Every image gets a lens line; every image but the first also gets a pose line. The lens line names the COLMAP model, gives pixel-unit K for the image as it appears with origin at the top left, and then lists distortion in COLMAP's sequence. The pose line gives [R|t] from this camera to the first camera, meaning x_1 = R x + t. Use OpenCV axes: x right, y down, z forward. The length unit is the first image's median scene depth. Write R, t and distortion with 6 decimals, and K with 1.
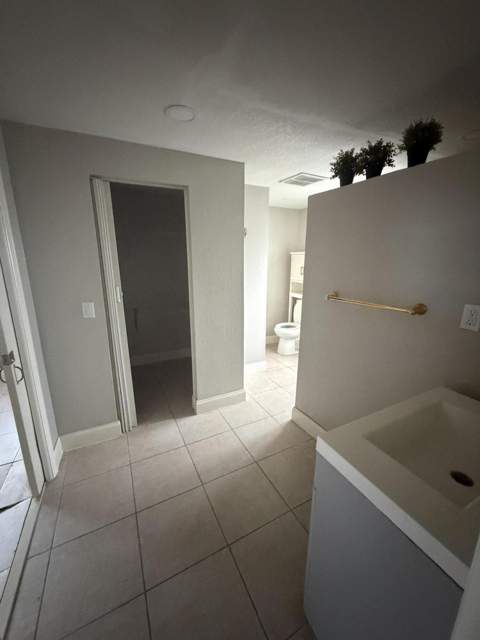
lens RADIAL K [[255.8, 0, 240.2], [0, 255.8, 319.9], [0, 0, 1]] dist [0.003424, -0.000474]
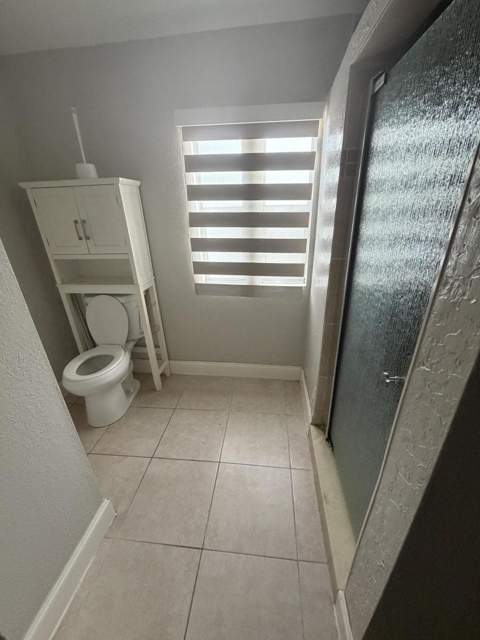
lens RADIAL K [[255.8, 0, 241.4], [0, 255.8, 317.5], [0, 0, 1]] dist [0.003424, -0.000474]
pose [[0.546609, -0.354520, 0.758640, 0.019914], [0.226843, 0.934774, 0.273385, -0.108736], [-0.806077, 0.022657, 0.591376, 0.520522]]
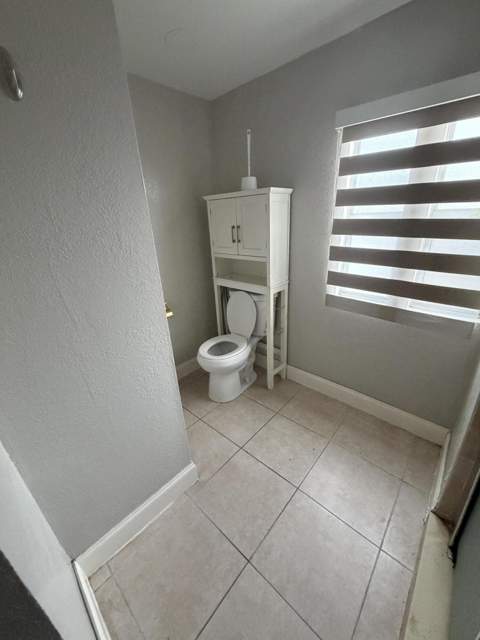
lens RADIAL K [[255.8, 0, 241.6], [0, 255.8, 318.1], [0, 0, 1]] dist [0.003424, -0.000474]
pose [[0.931979, -0.177101, 0.316308, 0.070069], [0.131405, 0.978243, 0.160542, -0.107538], [-0.337858, -0.108057, 0.934973, 0.499025]]
